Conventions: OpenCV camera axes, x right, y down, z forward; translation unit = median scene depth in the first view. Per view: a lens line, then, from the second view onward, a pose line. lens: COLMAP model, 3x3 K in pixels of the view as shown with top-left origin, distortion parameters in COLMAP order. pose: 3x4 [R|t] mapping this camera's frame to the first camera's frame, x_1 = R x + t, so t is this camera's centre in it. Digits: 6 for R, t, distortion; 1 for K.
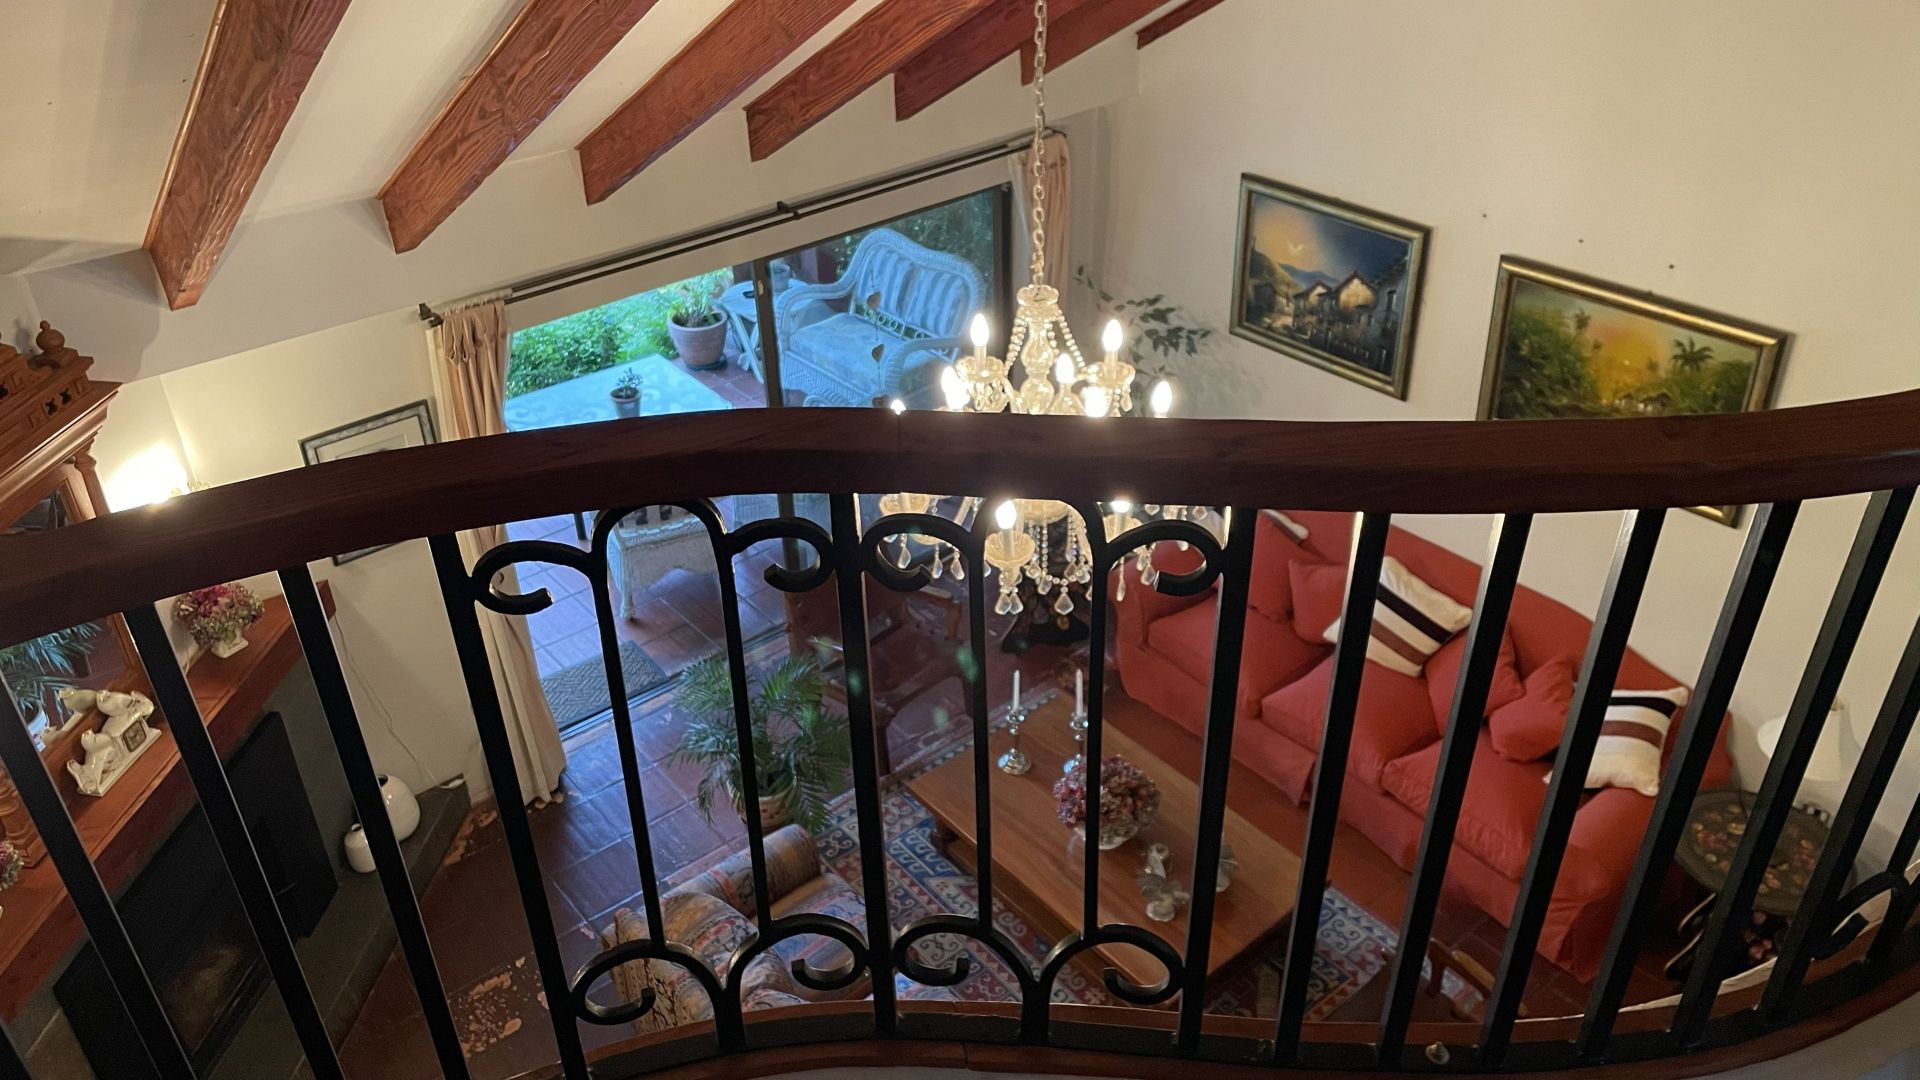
lens RADIAL K [[1455.5, 0, 943.9], [0, 1455.5, 522.5], [0, 0, 1]] dist [0.037967, -0.038509]
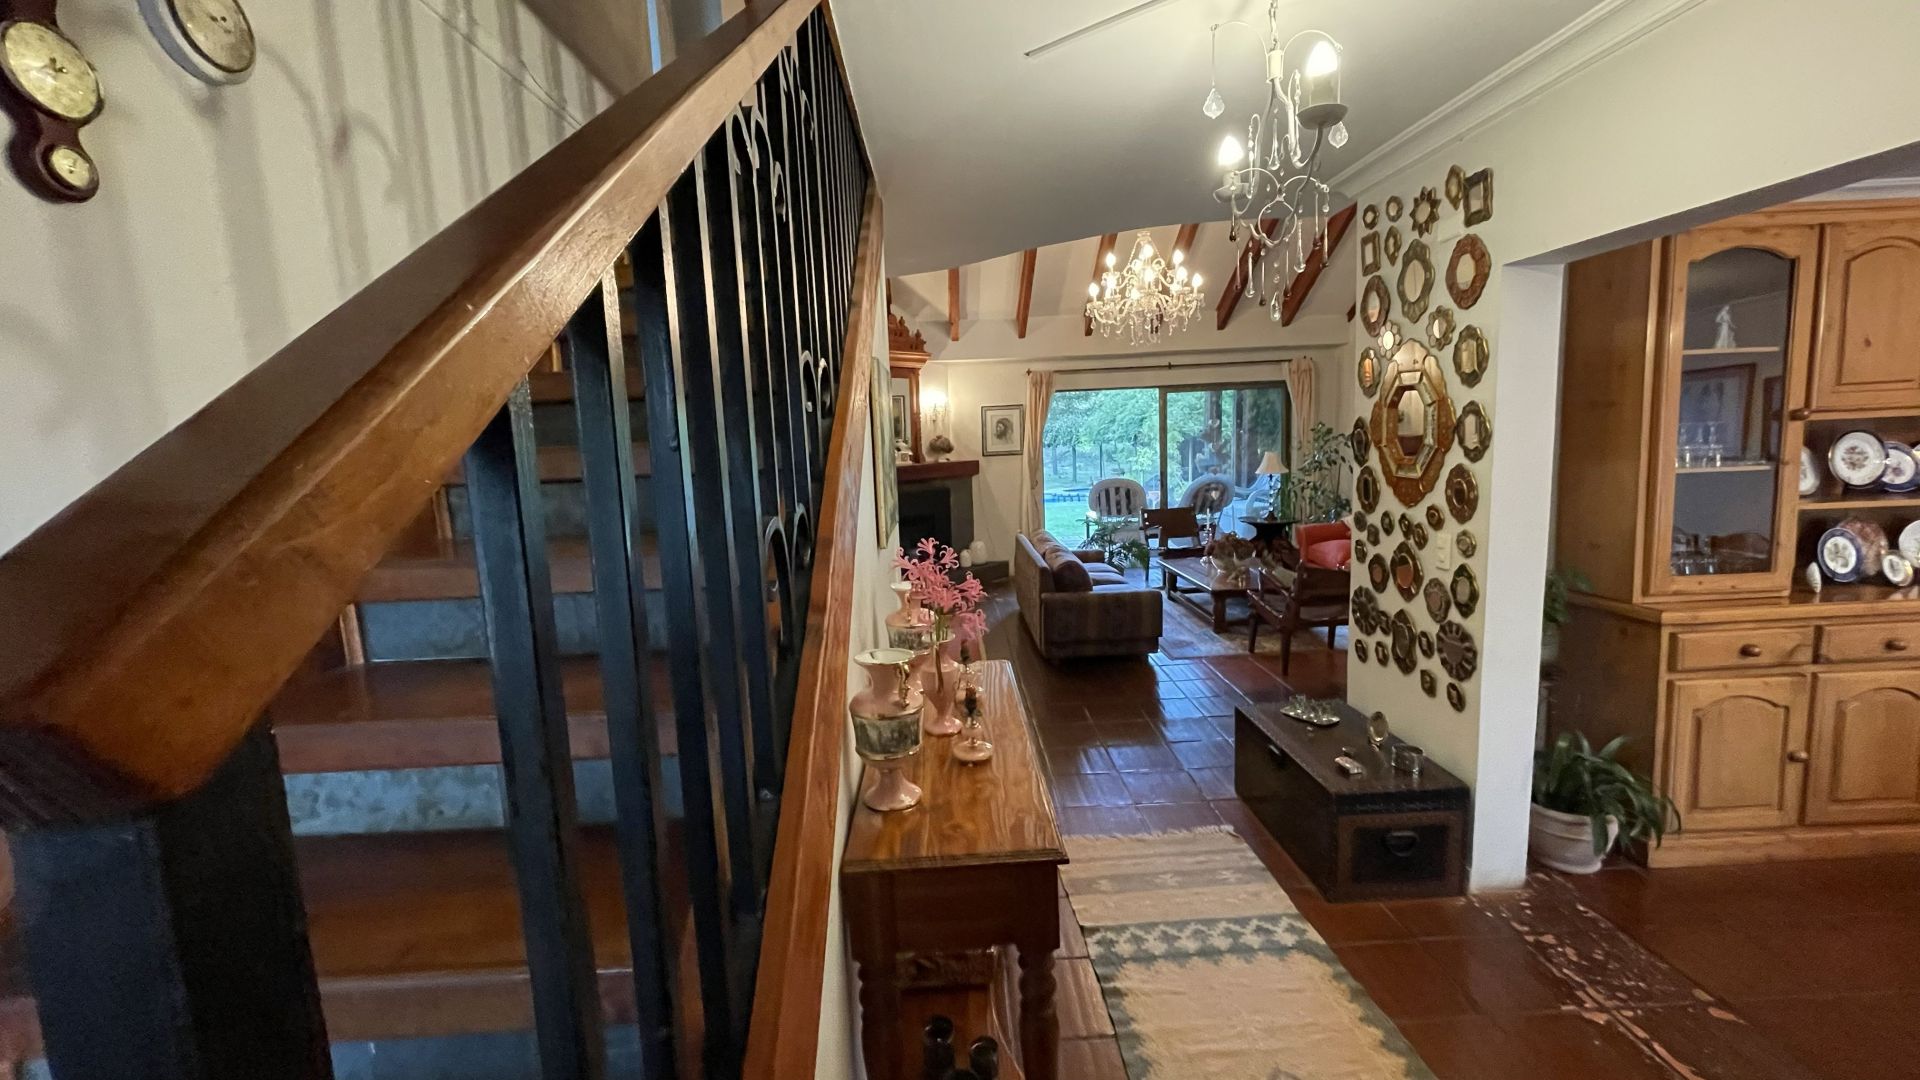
lens RADIAL K [[773.5, 0, 949.9], [0, 773.5, 537.9], [0, 0, 1]] dist [-0.003207, 0.000442]
pose [[0.787004, 0.075470, -0.612315, 0.445111], [-0.309732, 0.906682, -0.286345, 0.575049], [0.533565, 0.415008, 0.736938, -0.103567]]
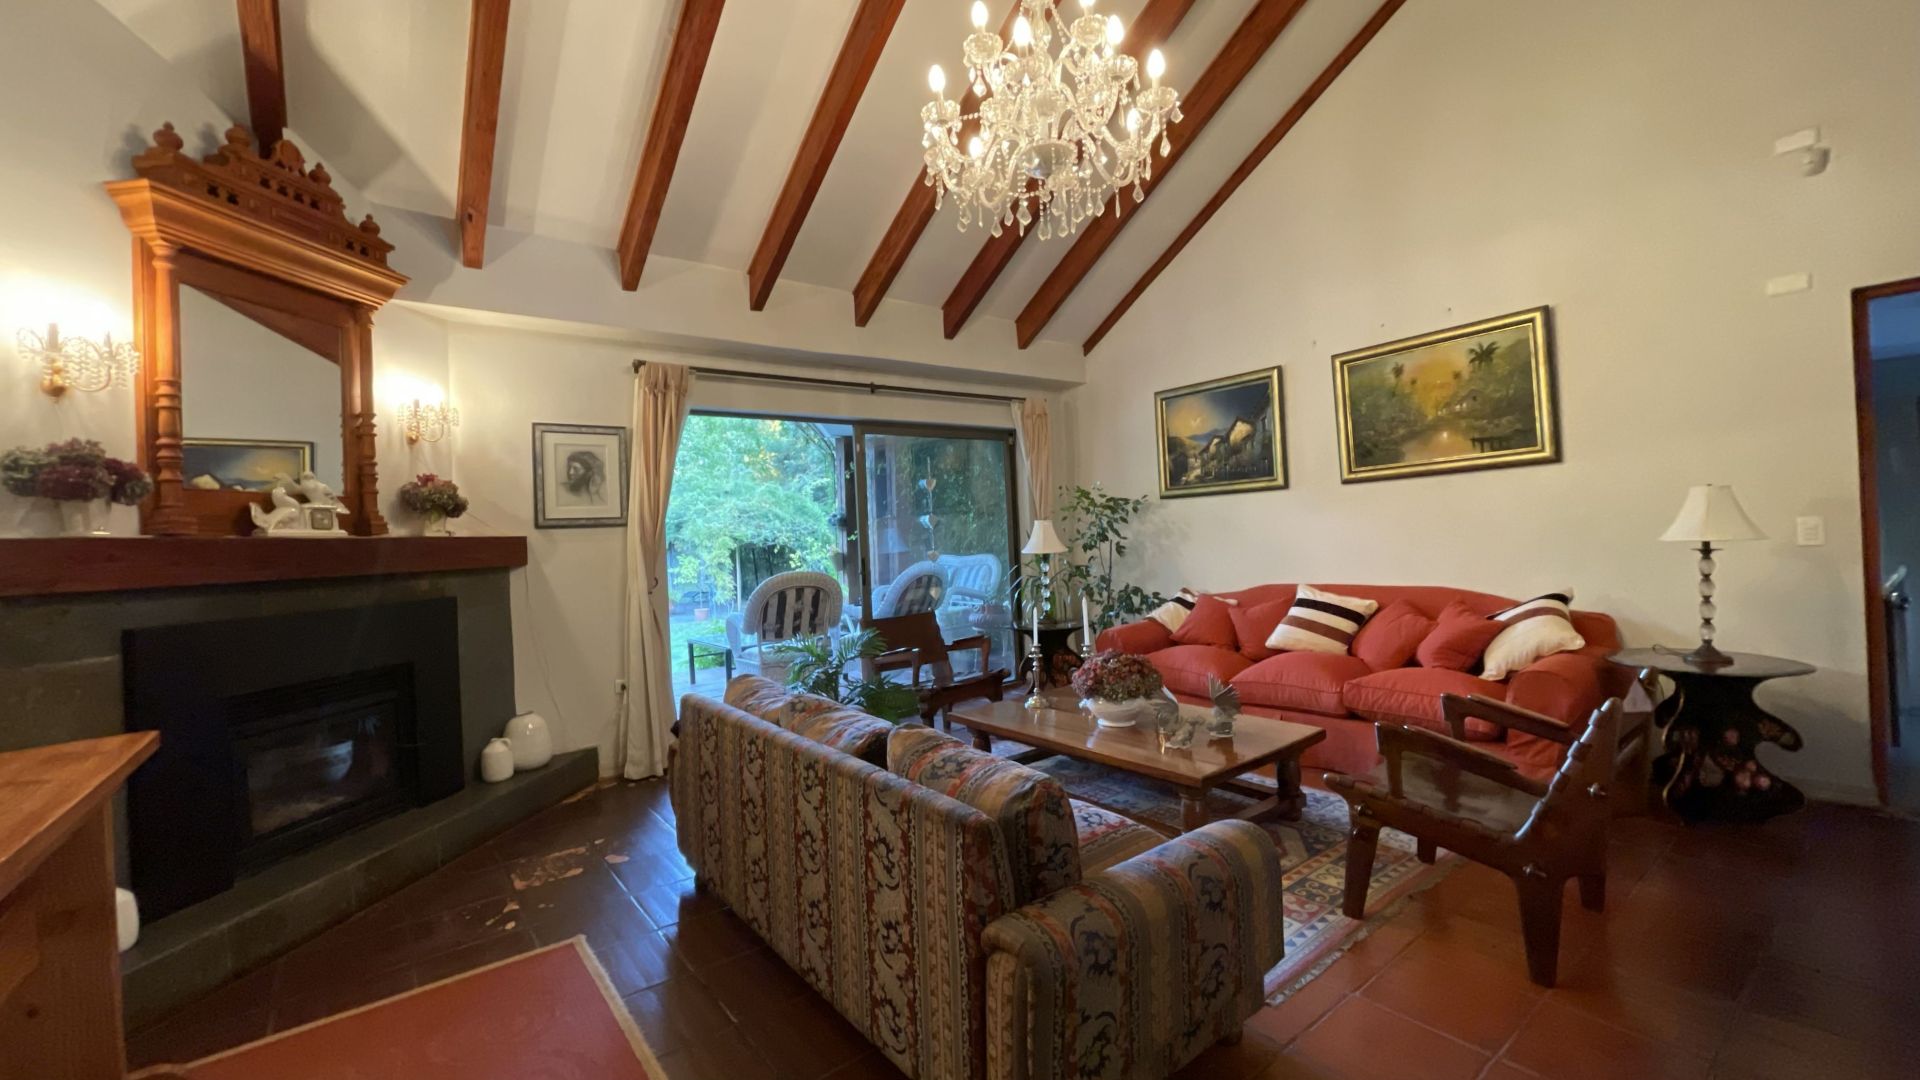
lens RADIAL K [[773.5, 0, 956.0], [0, 773.5, 533.3], [0, 0, 1]] dist [-0.003207, 0.000442]
pose [[0.999624, -0.014769, -0.023098, -0.002759], [0.000198, 0.846374, -0.532589, 0.374849], [0.027415, 0.532384, 0.846059, 0.354695]]
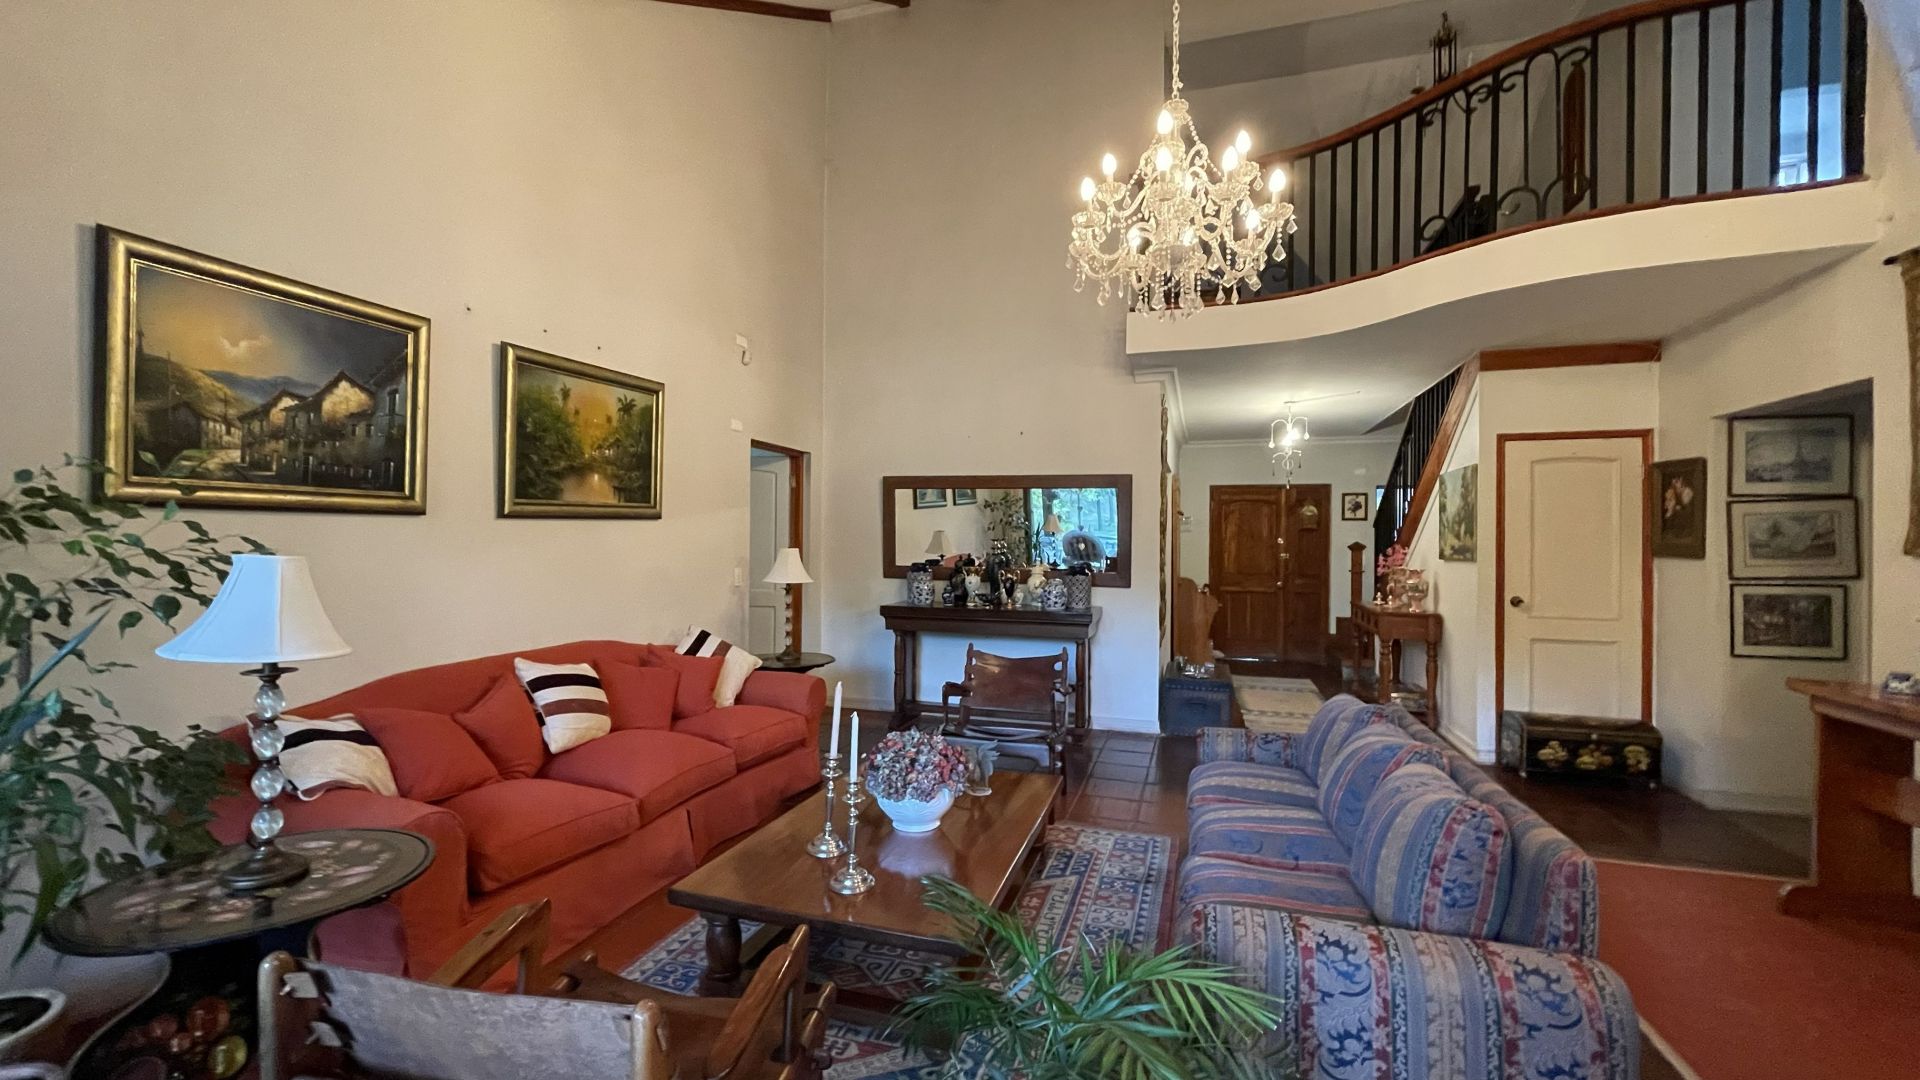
lens RADIAL K [[773.5, 0, 952.0], [0, 773.5, 545.5], [0, 0, 1]] dist [-0.003207, 0.000442]
pose [[-0.549771, 0.026543, 0.834894, -0.279546], [0.456800, 0.846355, 0.273892, -0.048127], [-0.699347, 0.531957, -0.477426, 1.016652]]
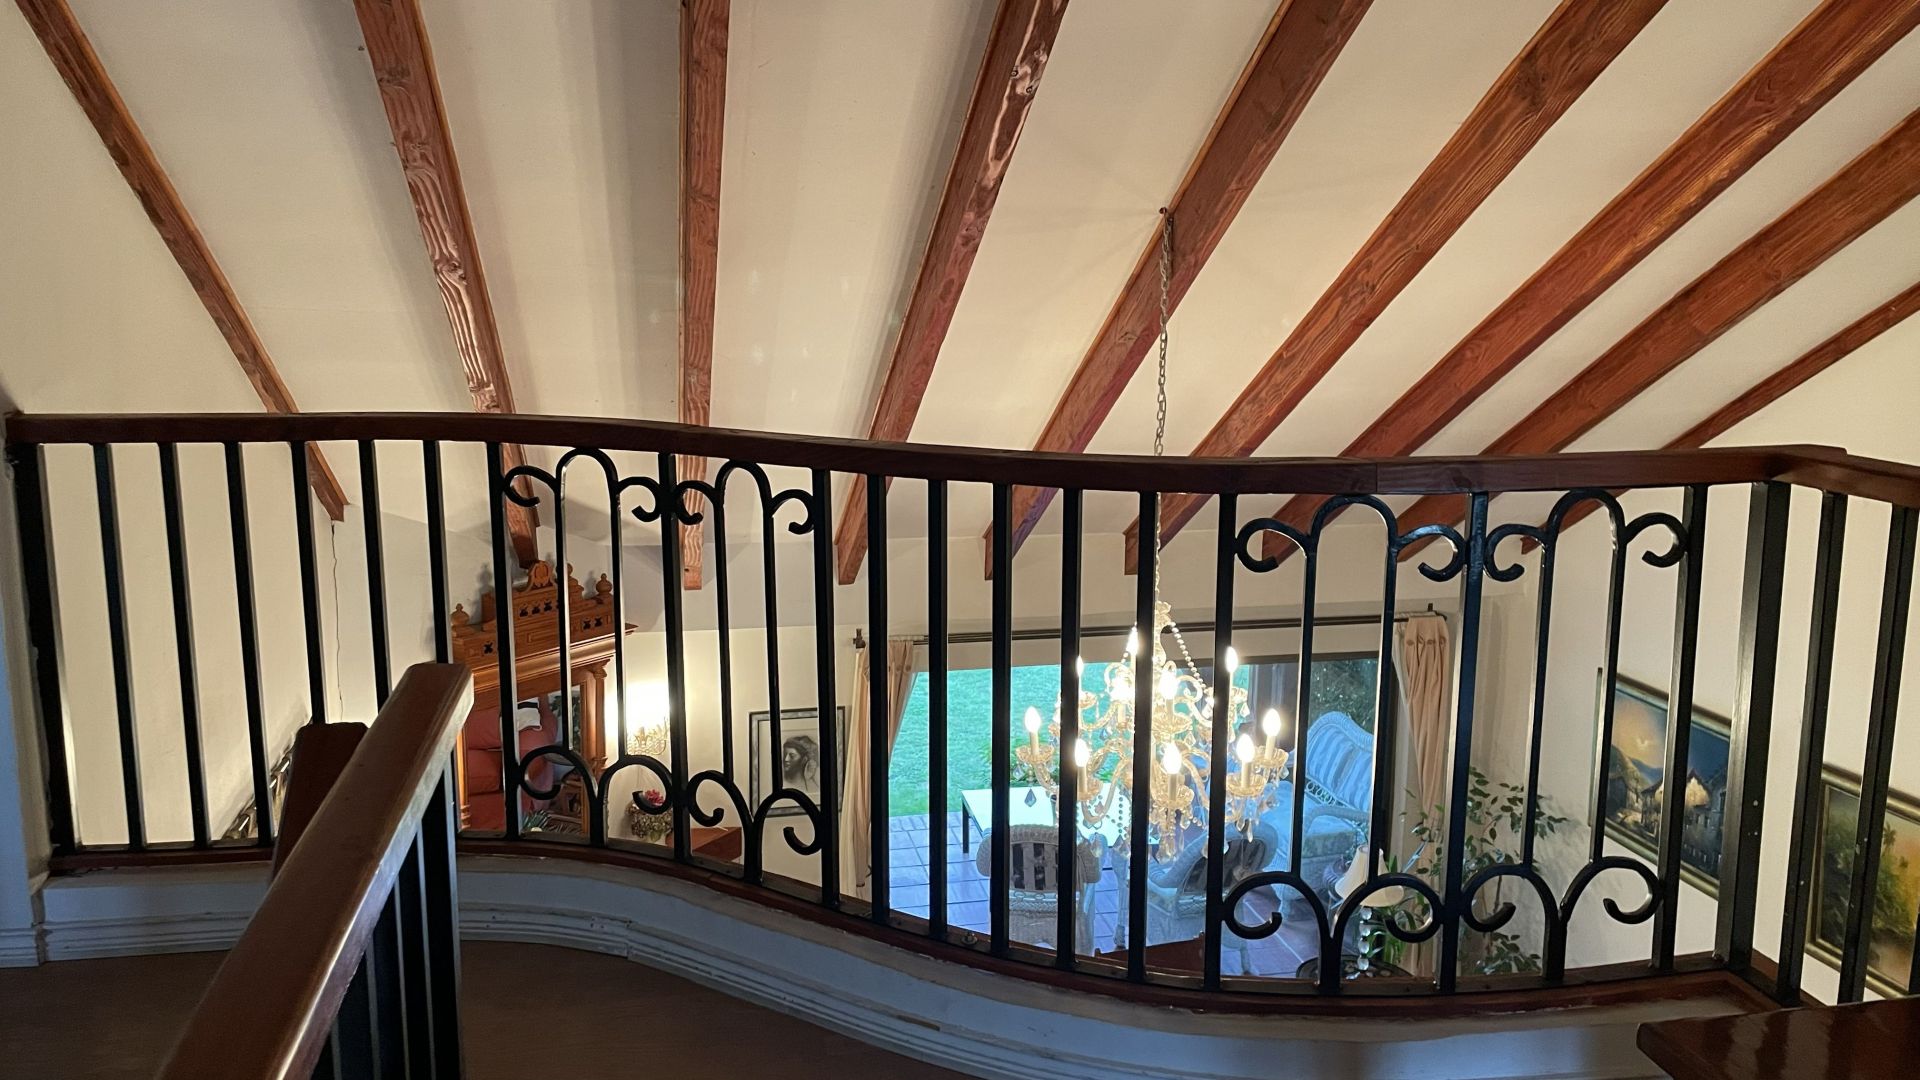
lens RADIAL K [[1455.5, 0, 949.2], [0, 1455.5, 511.6], [0, 0, 1]] dist [0.037967, -0.038509]
pose [[0.884565, 0.110573, -0.453121, 0.266100], [-0.275113, 0.908190, -0.315443, 0.126749], [0.376640, 0.403689, 0.833773, -0.111344]]
